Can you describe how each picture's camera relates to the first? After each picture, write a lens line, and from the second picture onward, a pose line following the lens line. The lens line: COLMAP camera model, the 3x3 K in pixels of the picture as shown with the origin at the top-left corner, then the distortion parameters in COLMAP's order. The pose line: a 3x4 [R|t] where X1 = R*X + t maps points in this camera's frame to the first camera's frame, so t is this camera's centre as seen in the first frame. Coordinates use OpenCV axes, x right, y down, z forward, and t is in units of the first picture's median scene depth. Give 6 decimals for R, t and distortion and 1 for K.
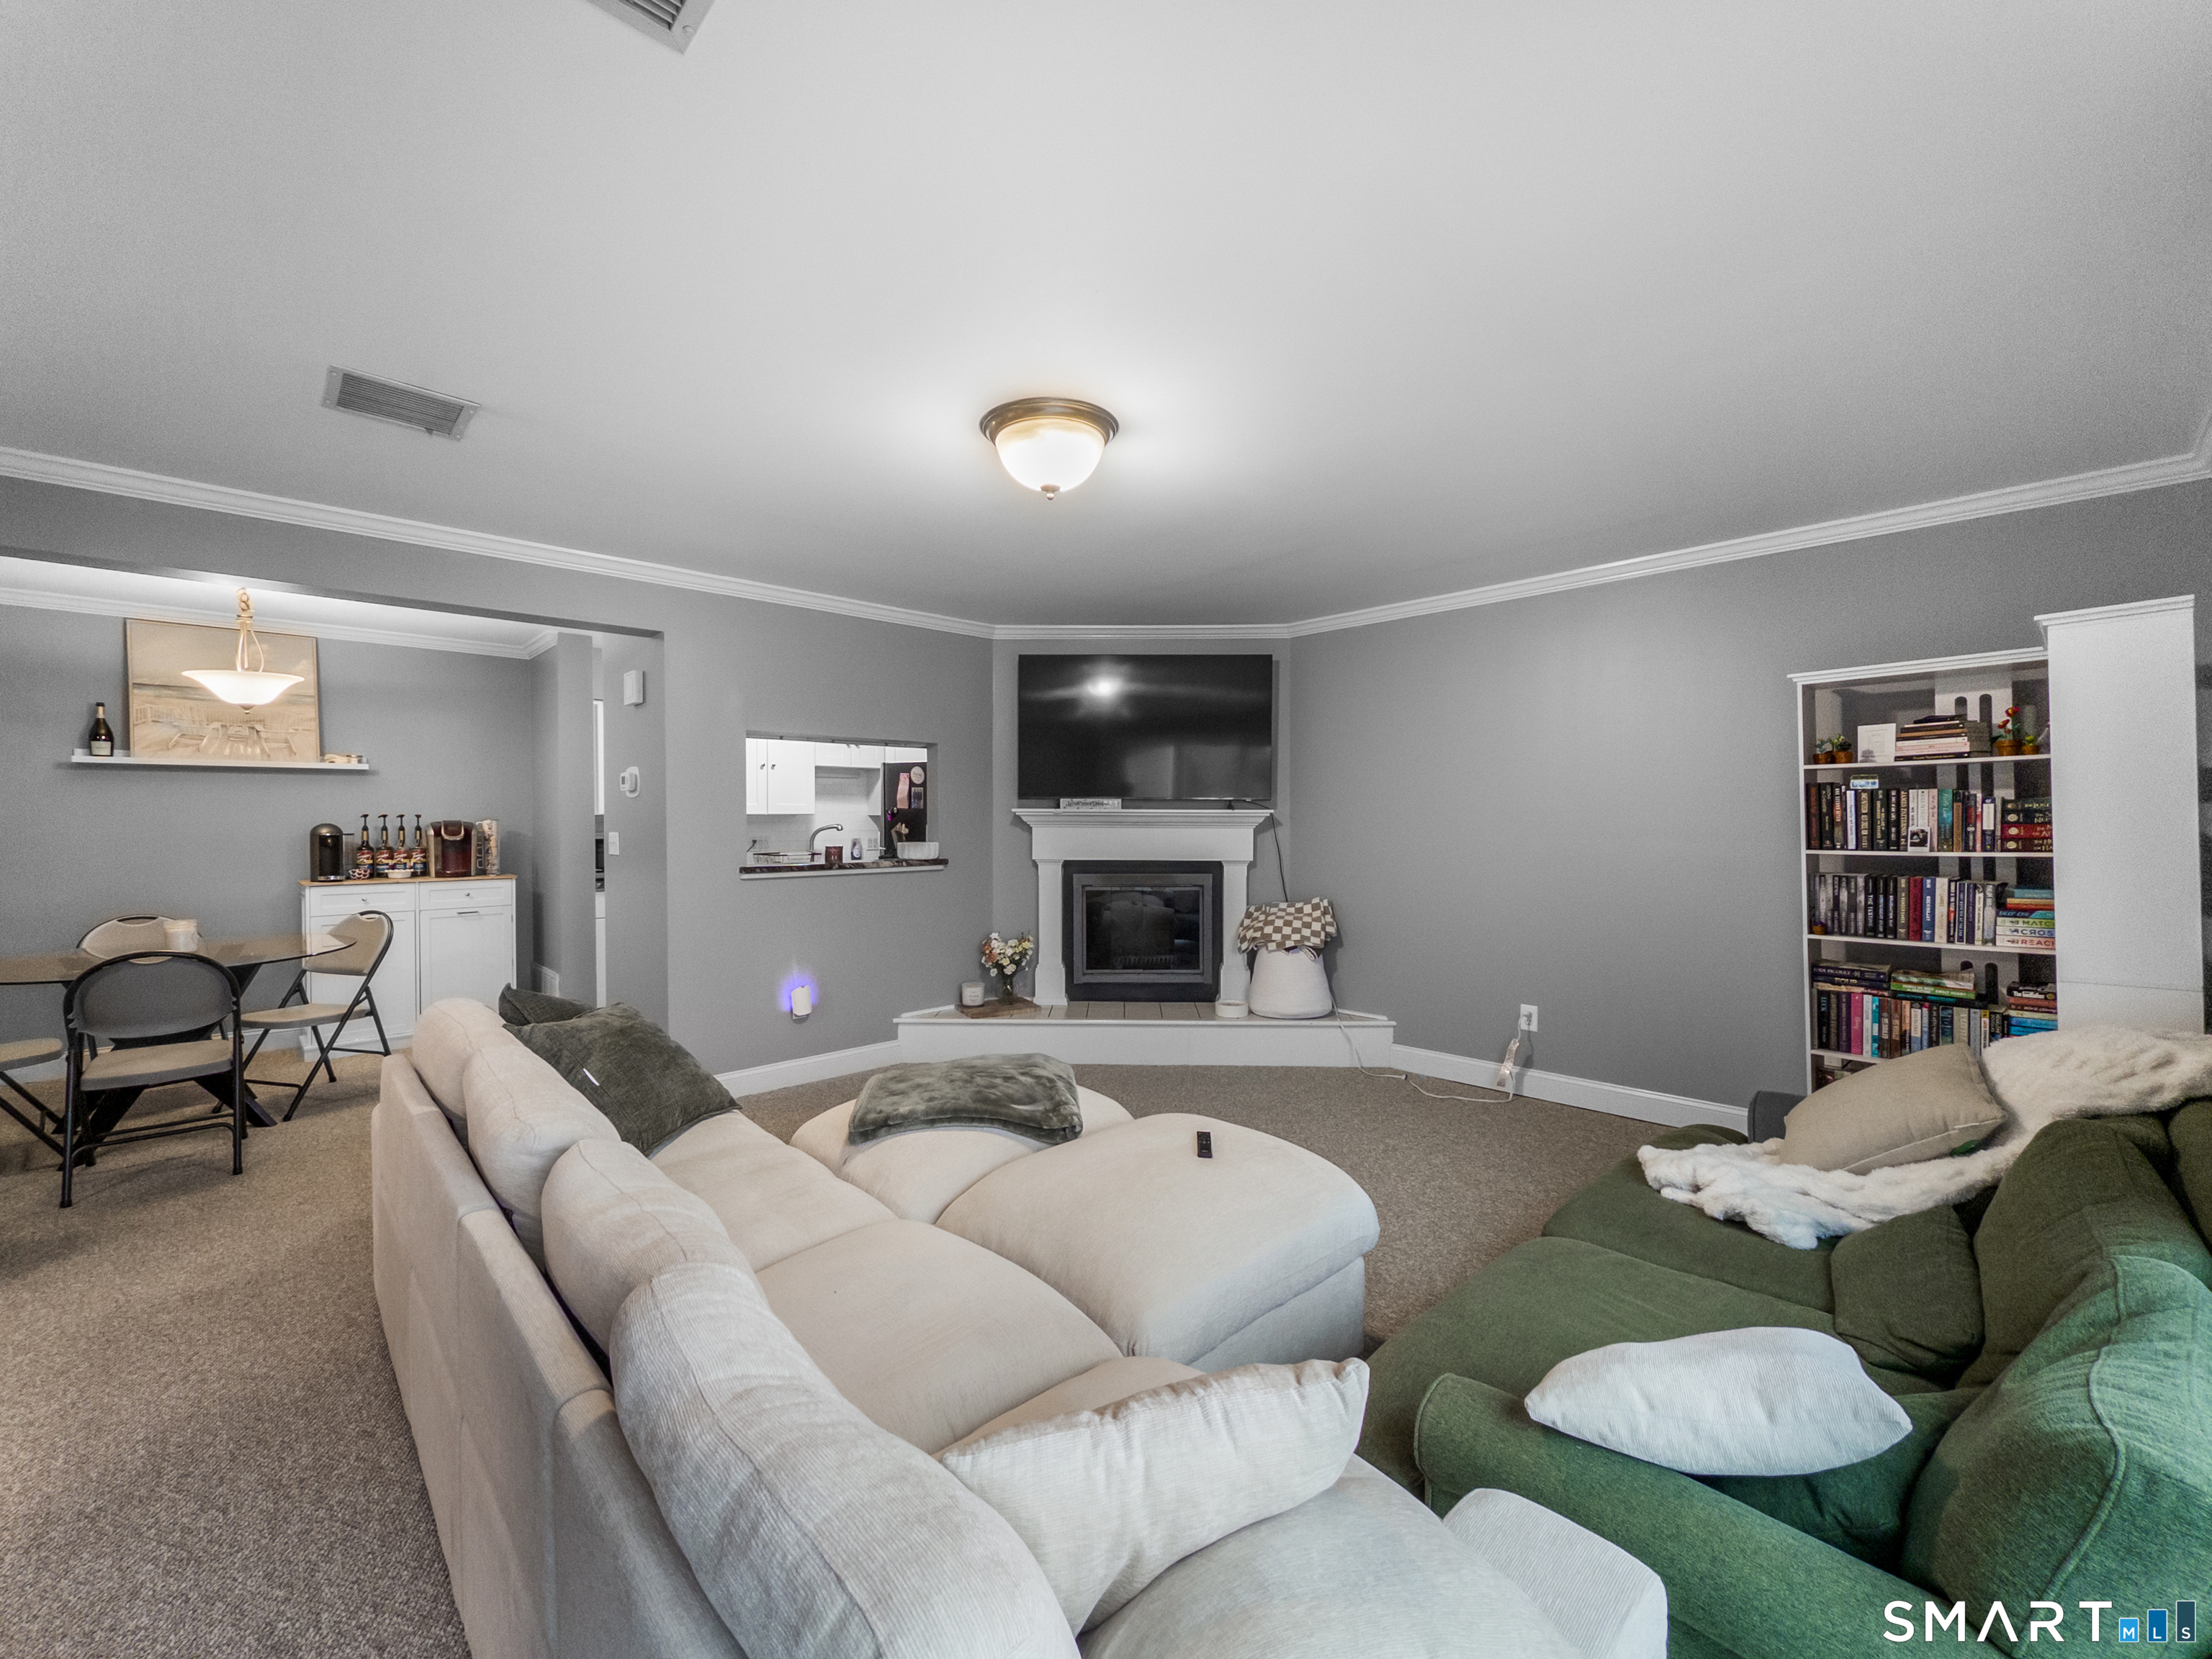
lens RADIAL K [[888.0, 0, 1111.7], [0, 888.0, 830.3], [0, 0, 1]] dist [0.000333, -0.000140]
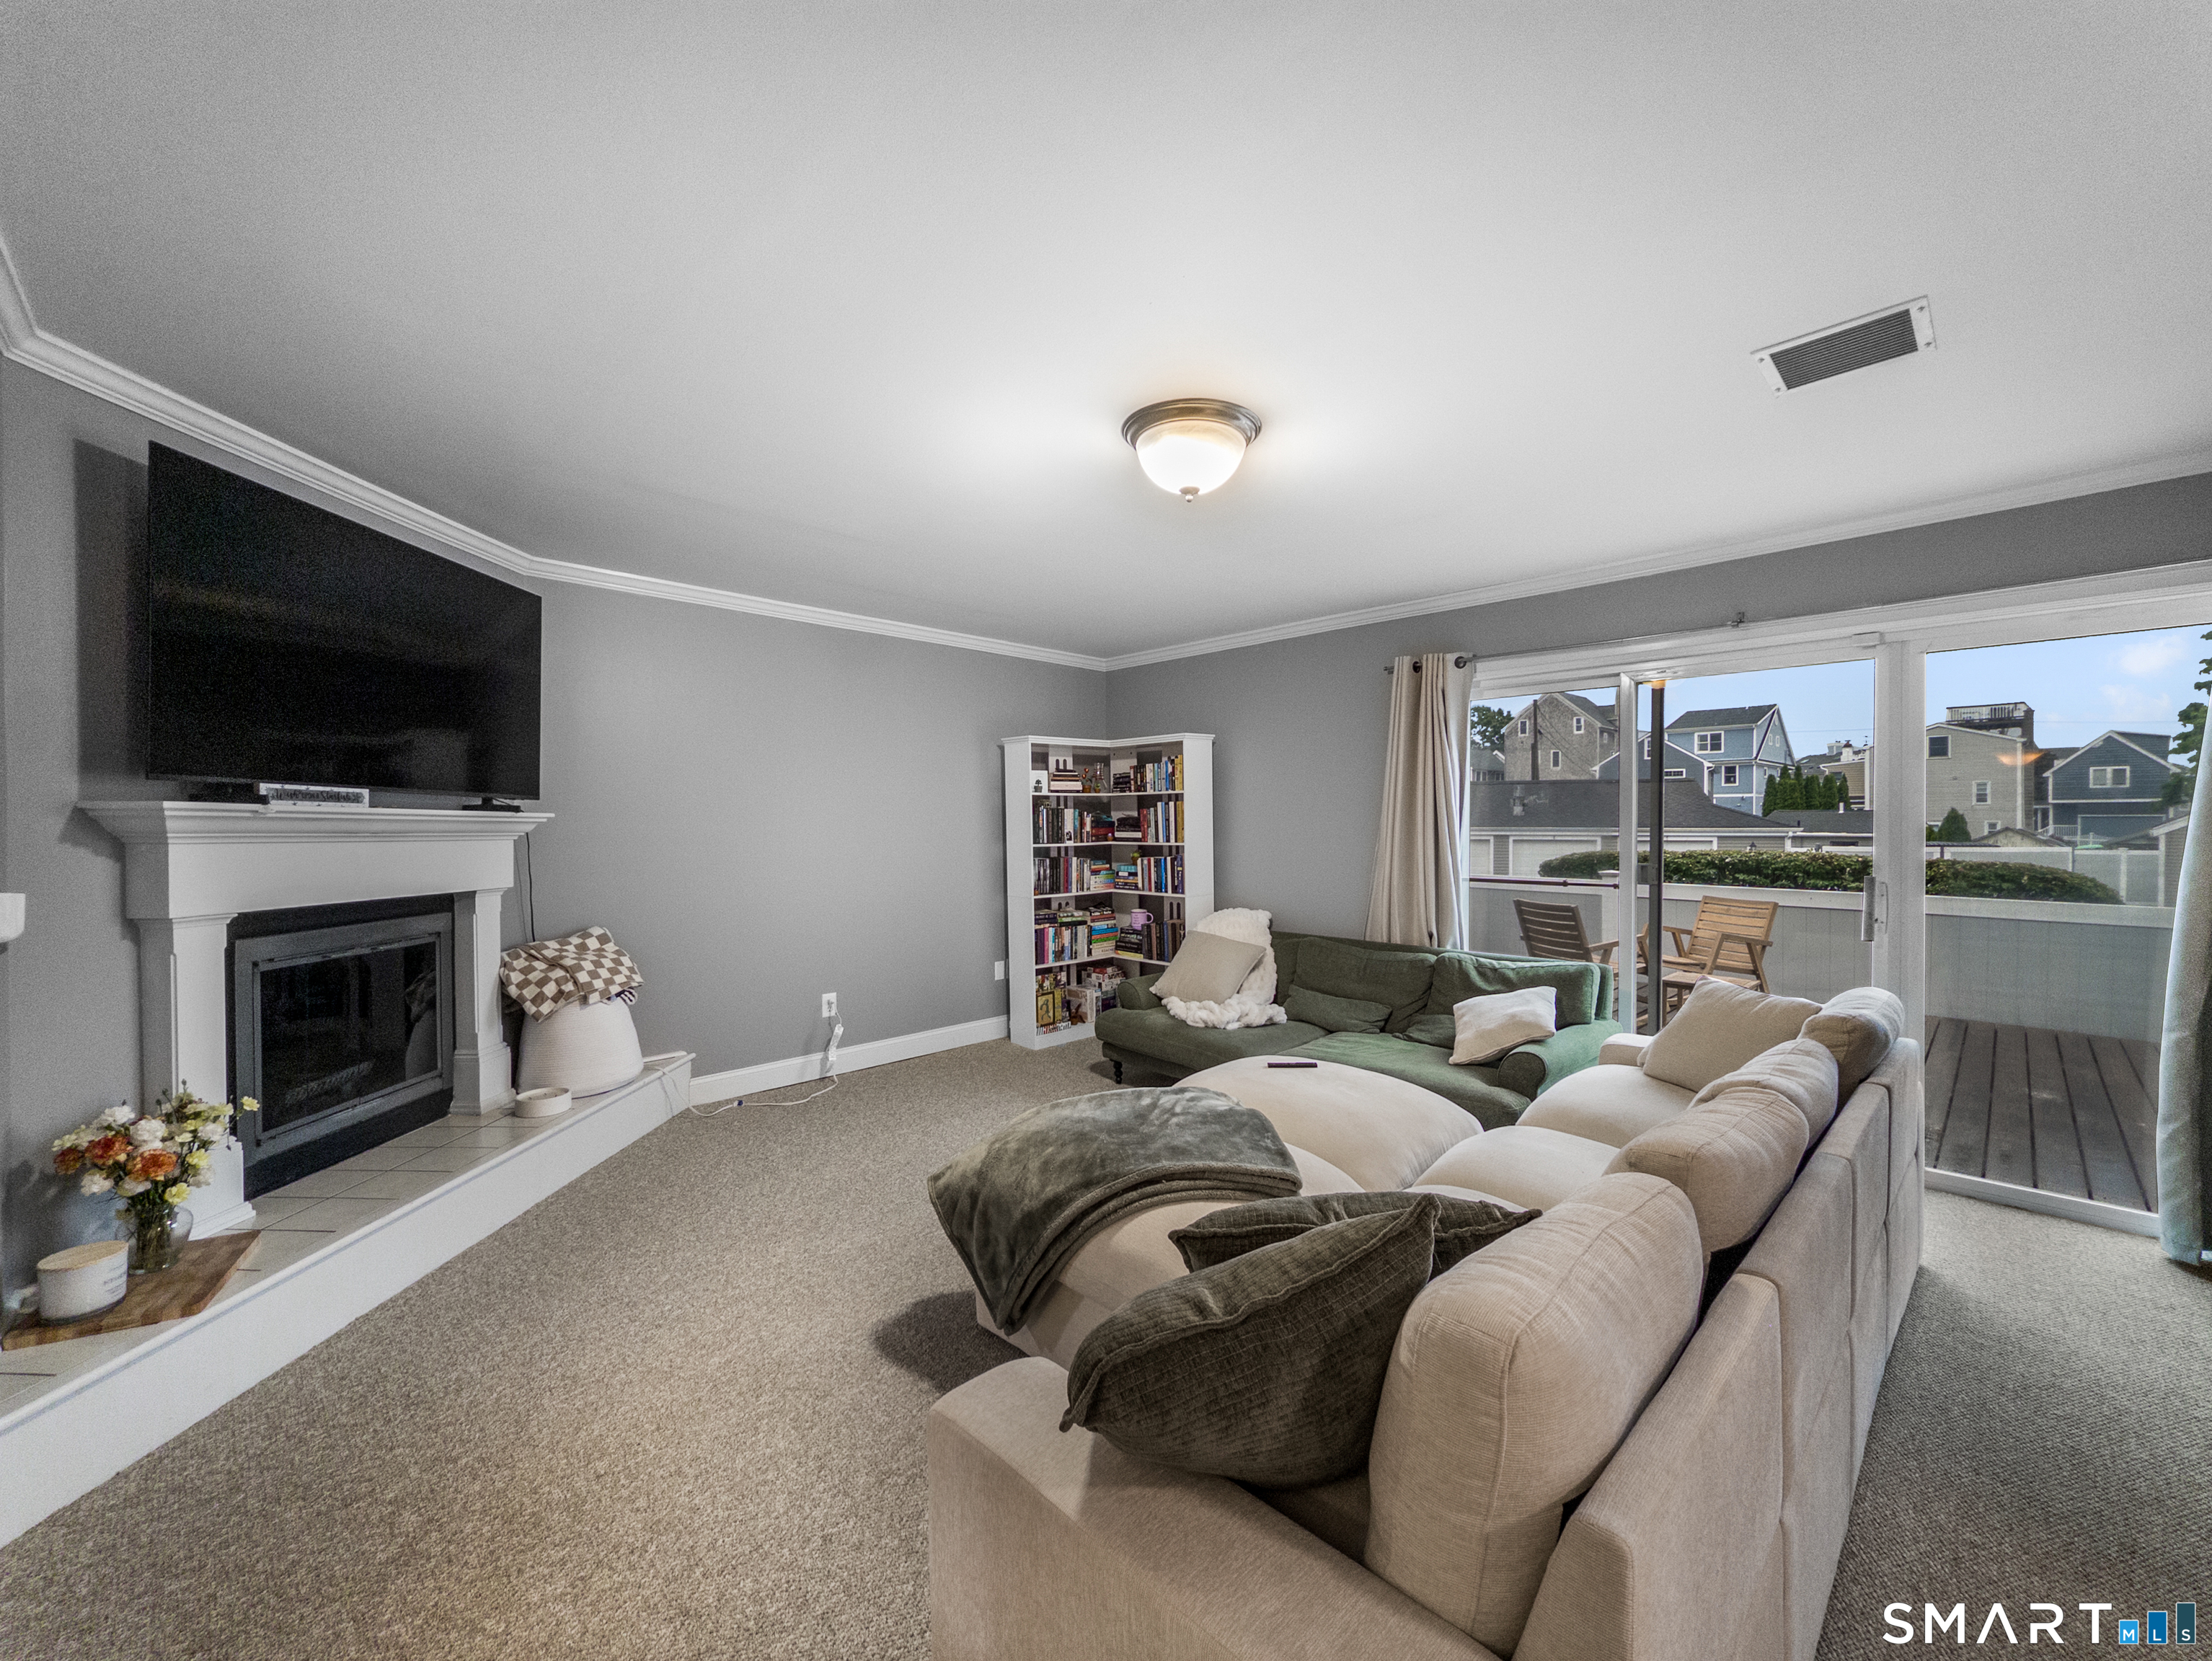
lens RADIAL K [[882.7, 0, 1110.1], [0, 882.7, 840.1], [0, 0, 1]] dist [-0.000953, 0.000219]
pose [[-0.002690, -0.014980, 0.999884, -0.531818], [0.015042, 0.999774, 0.015019, -0.005299], [-0.999883, 0.015081, -0.002464, 0.546534]]
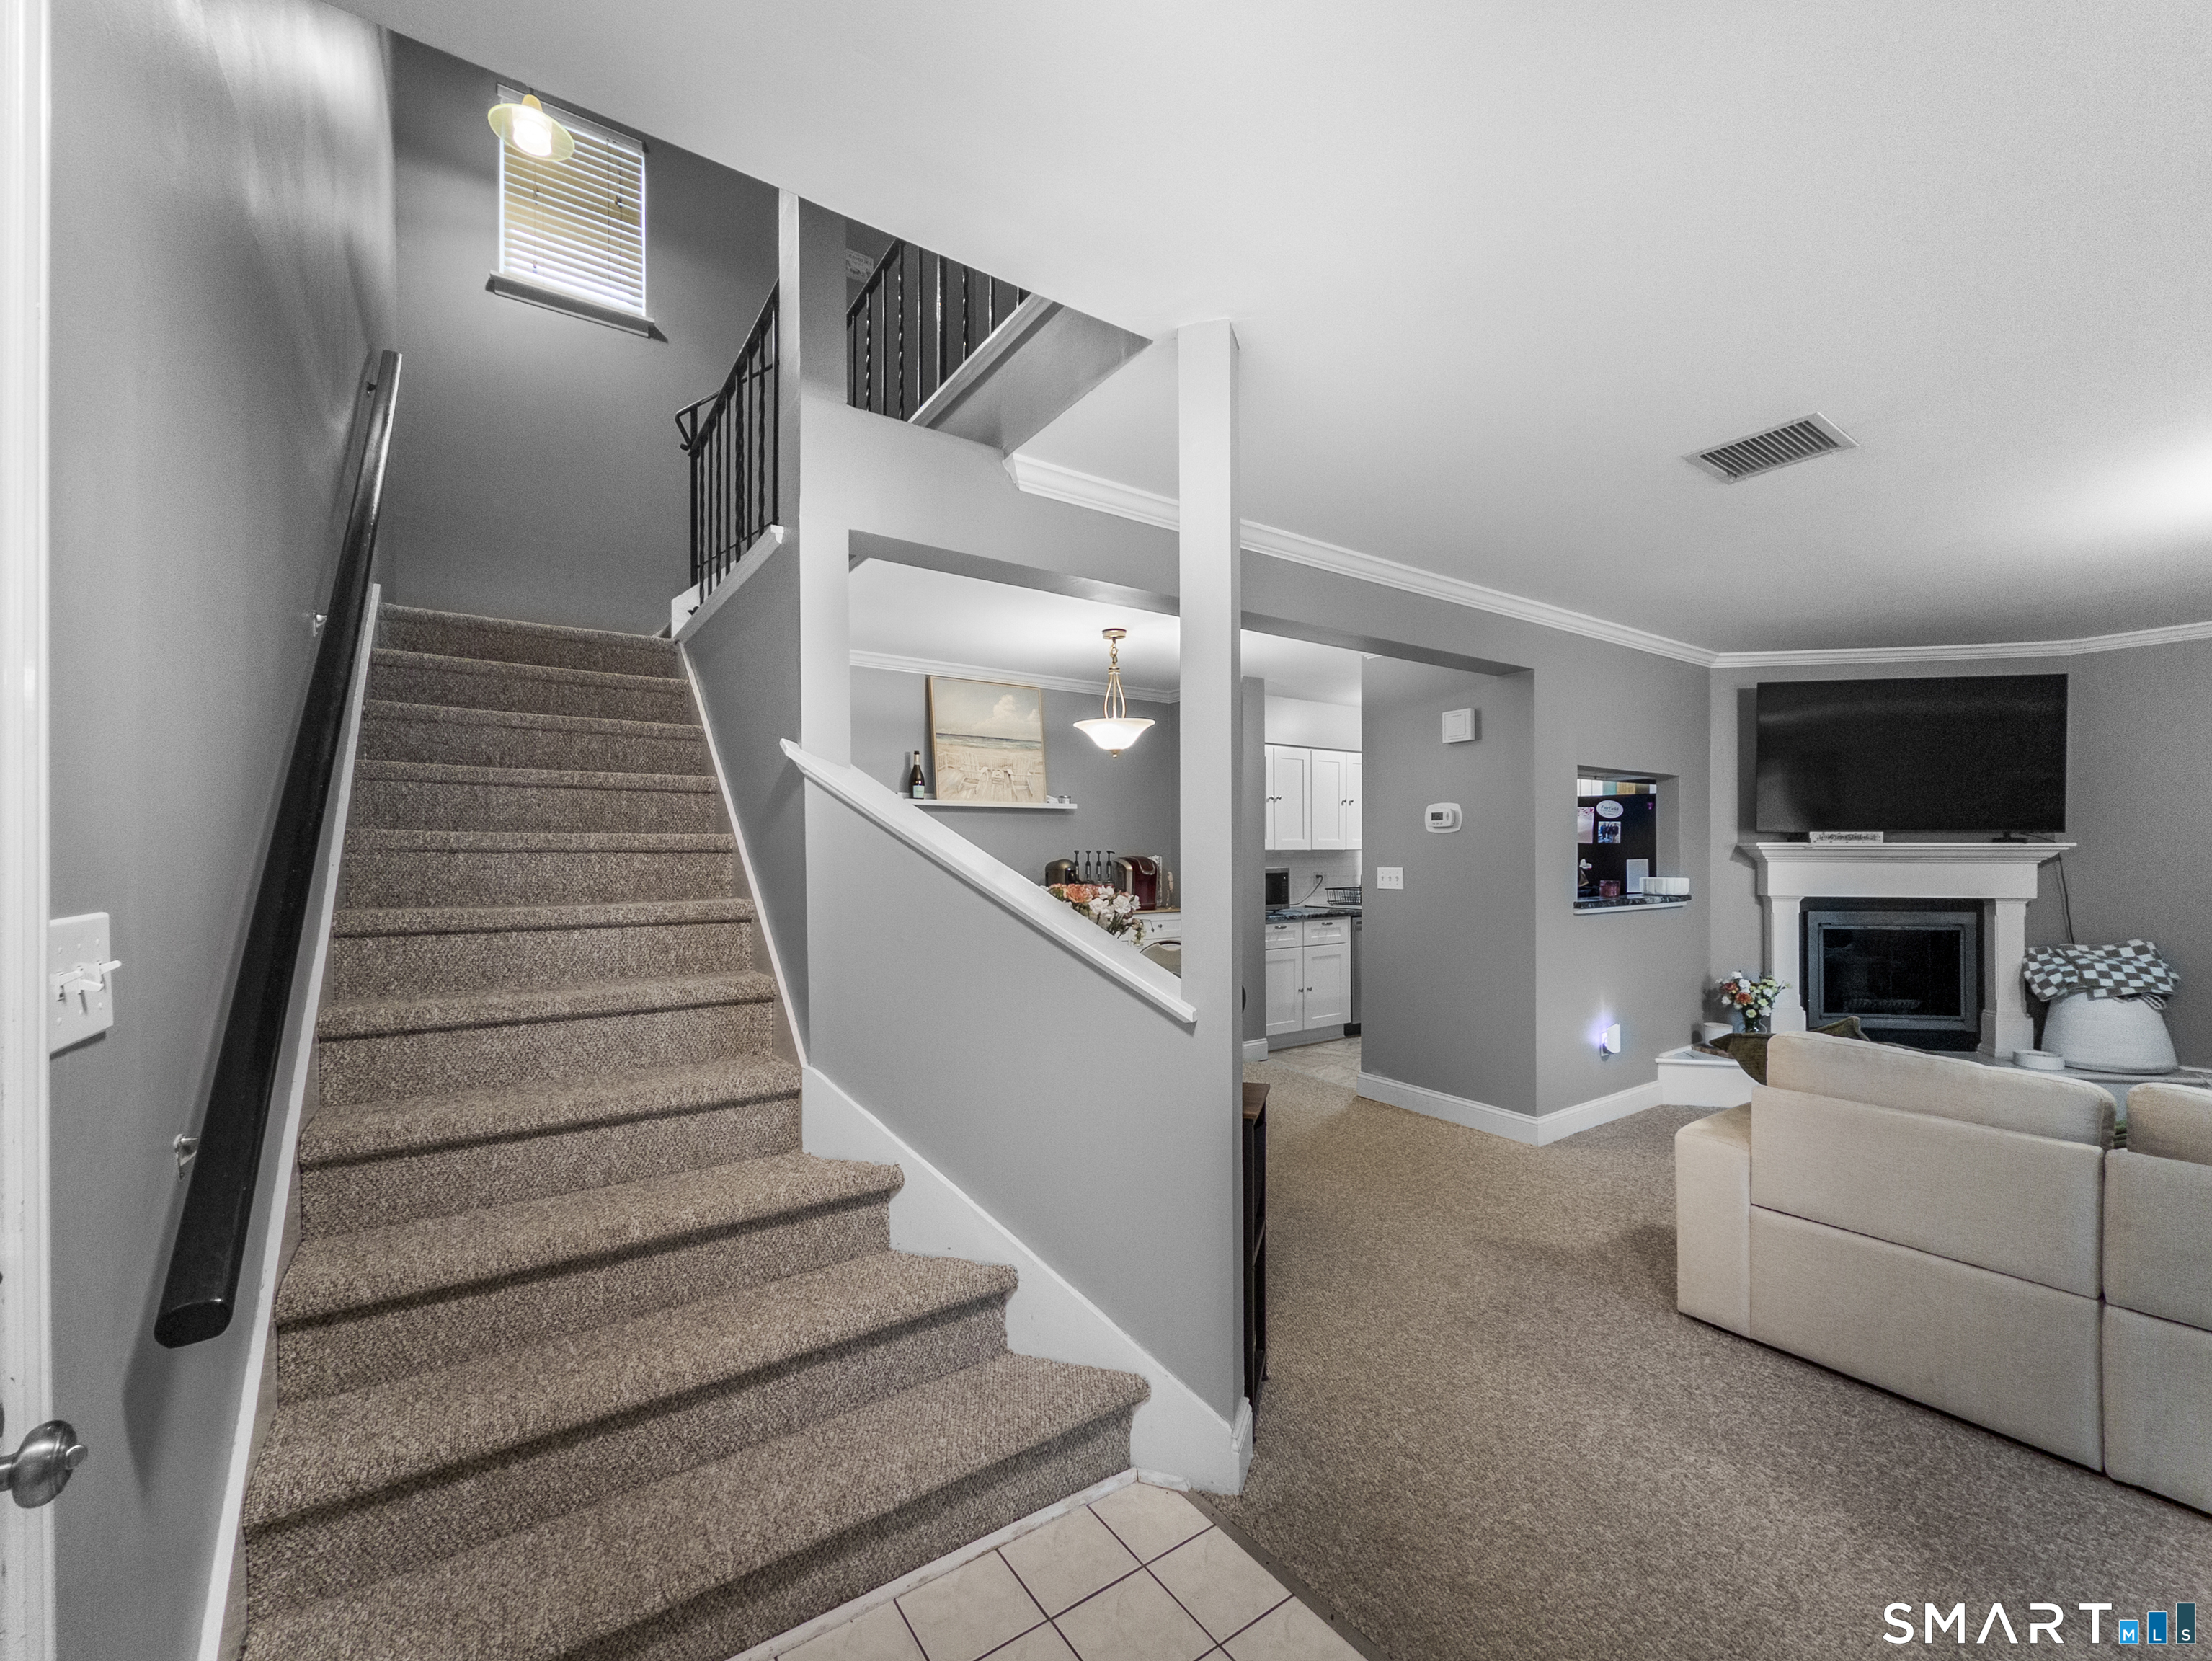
lens RADIAL K [[882.8, 0, 1111.8], [0, 882.8, 852.3], [0, 0, 1]] dist [-0.000953, 0.000219]
pose [[0.987242, -0.002235, -0.159210, -0.646722], [-0.000411, 0.999862, -0.016586, 0.001987], [0.159225, 0.016440, 0.987105, -0.052361]]
